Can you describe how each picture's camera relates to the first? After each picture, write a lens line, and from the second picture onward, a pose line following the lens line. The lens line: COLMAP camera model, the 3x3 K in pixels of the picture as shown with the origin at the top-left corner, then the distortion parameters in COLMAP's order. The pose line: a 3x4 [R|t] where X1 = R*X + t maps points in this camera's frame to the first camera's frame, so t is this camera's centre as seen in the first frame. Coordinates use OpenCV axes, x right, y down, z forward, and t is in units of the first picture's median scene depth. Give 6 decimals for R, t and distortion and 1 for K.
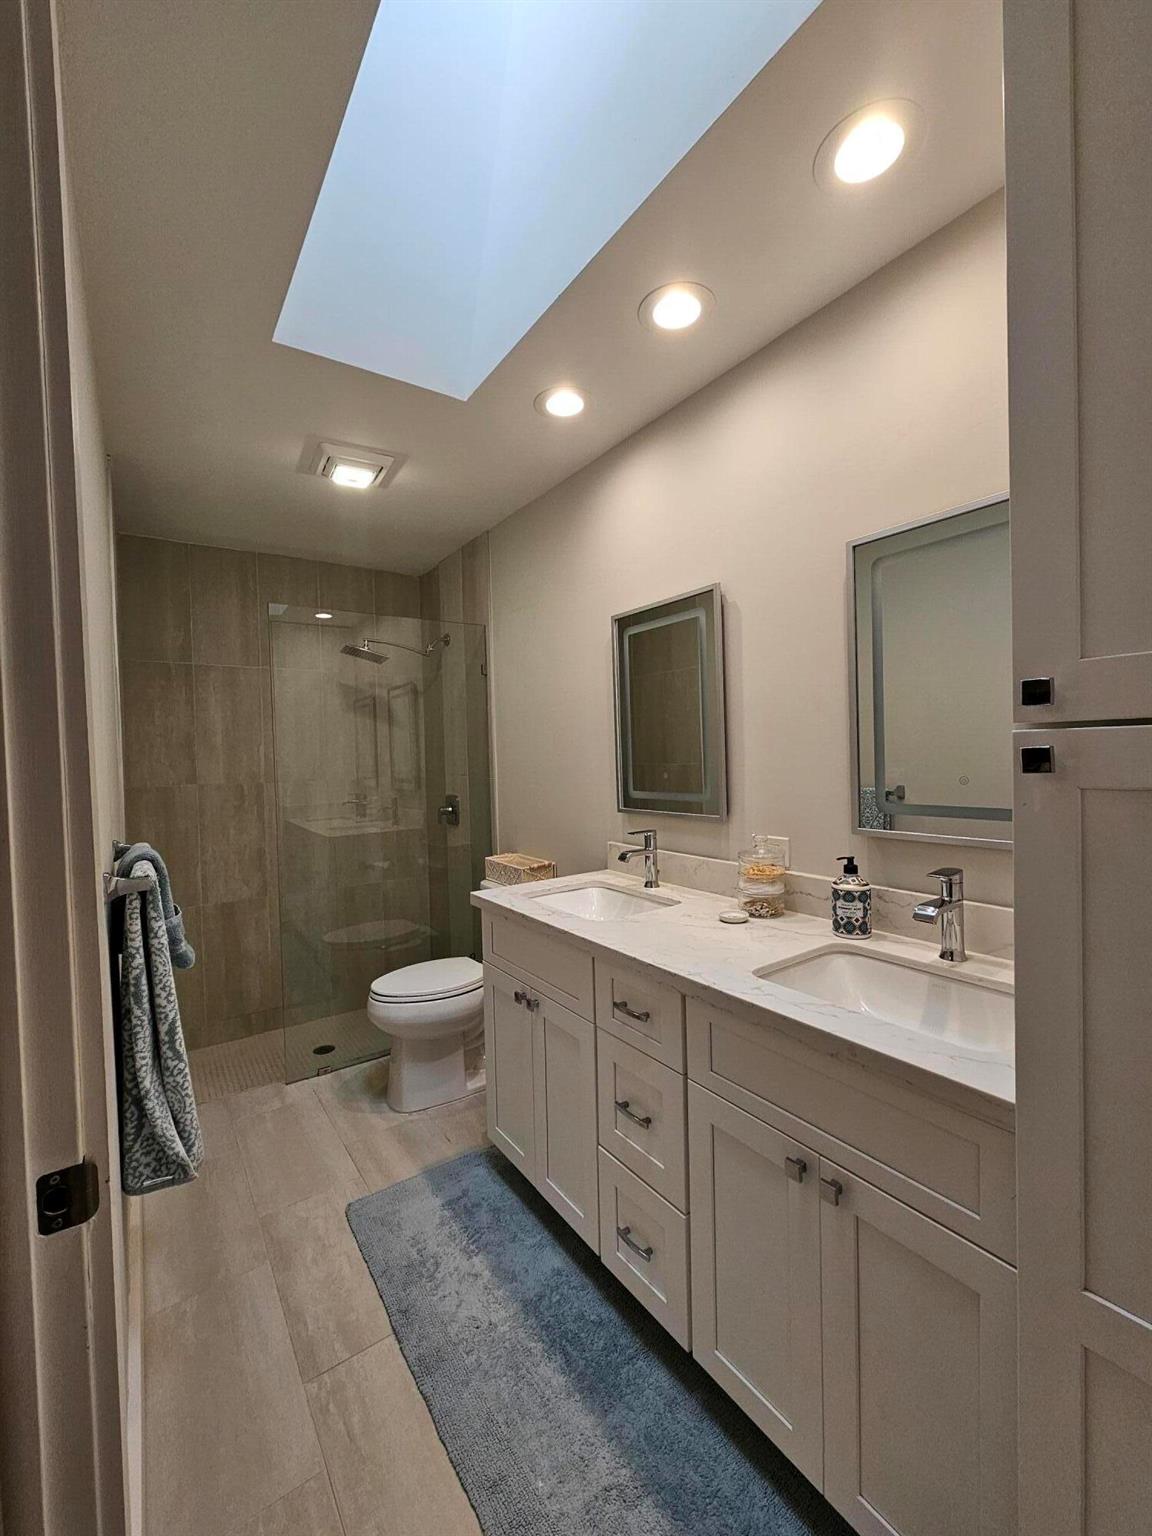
lens RADIAL K [[629.7, 0, 576.0], [0, 629.7, 768.0], [0, 0, 1]] dist [-0.002349, 0.000126]
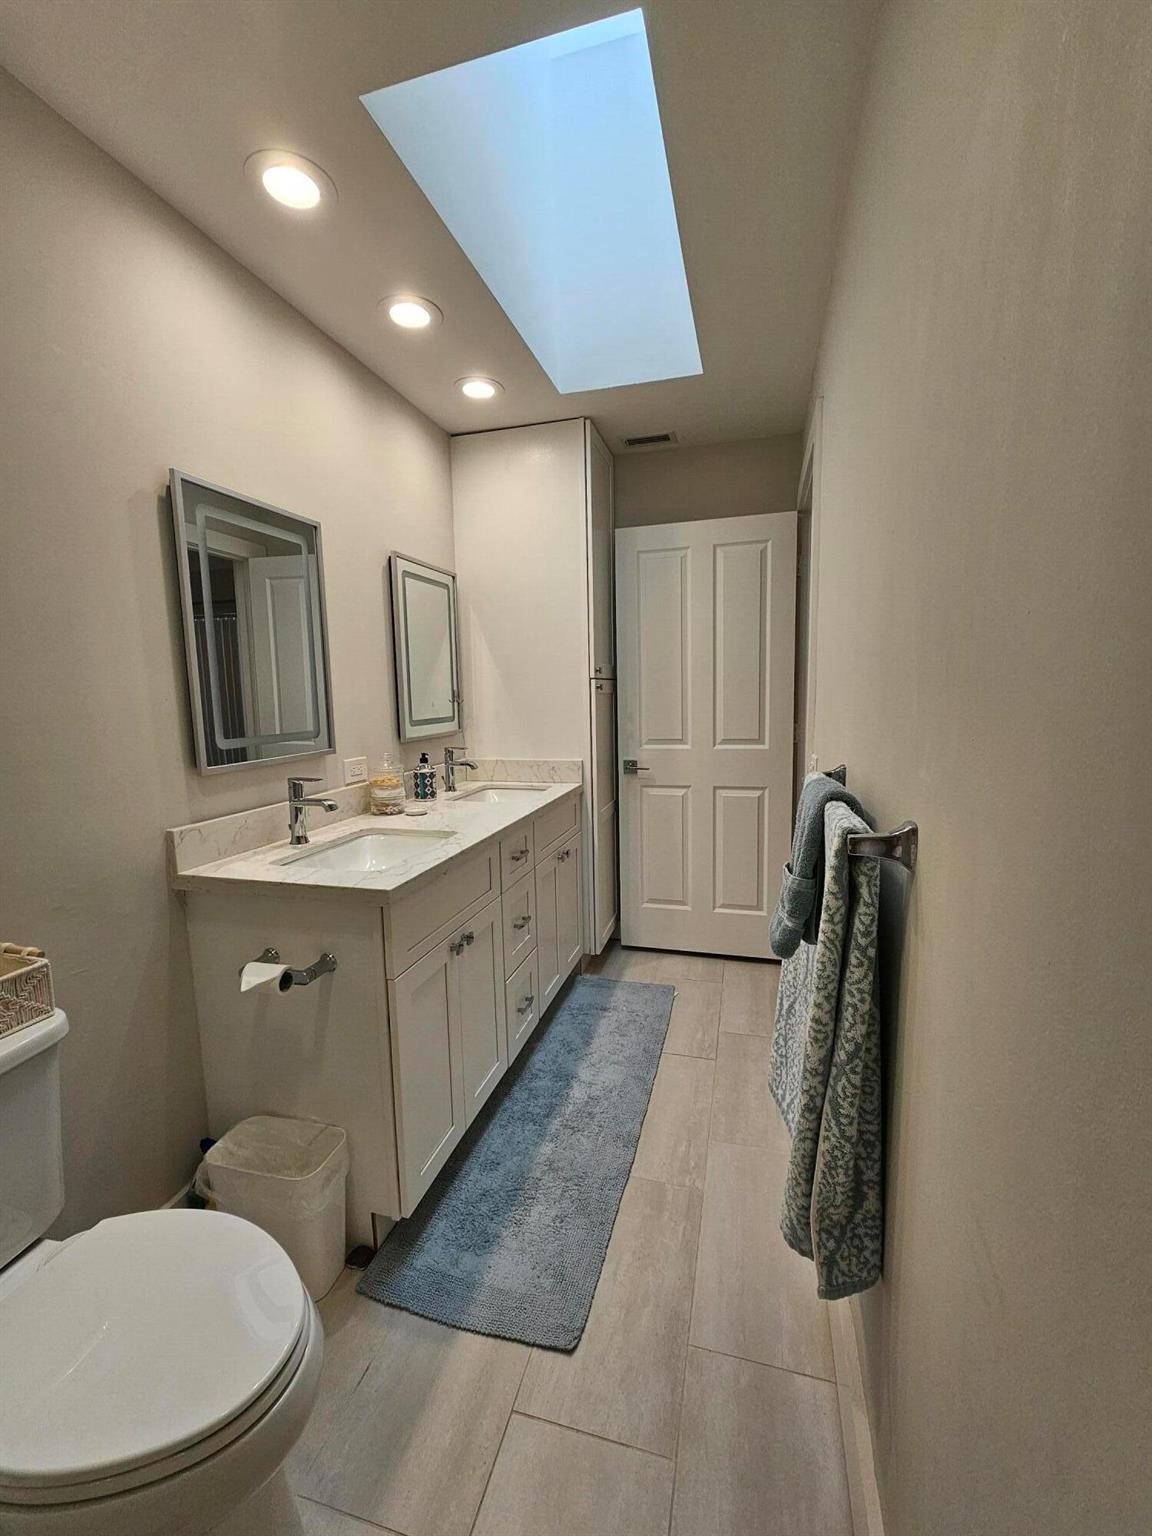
lens RADIAL K [[629.7, 0, 576.0], [0, 629.7, 768.0], [0, 0, 1]] dist [-0.002349, 0.000126]
pose [[-0.631226, -0.054478, 0.773684, -0.984777], [0.056316, 0.991678, 0.115775, 0.010884], [-0.773552, 0.116651, -0.622904, 1.553182]]
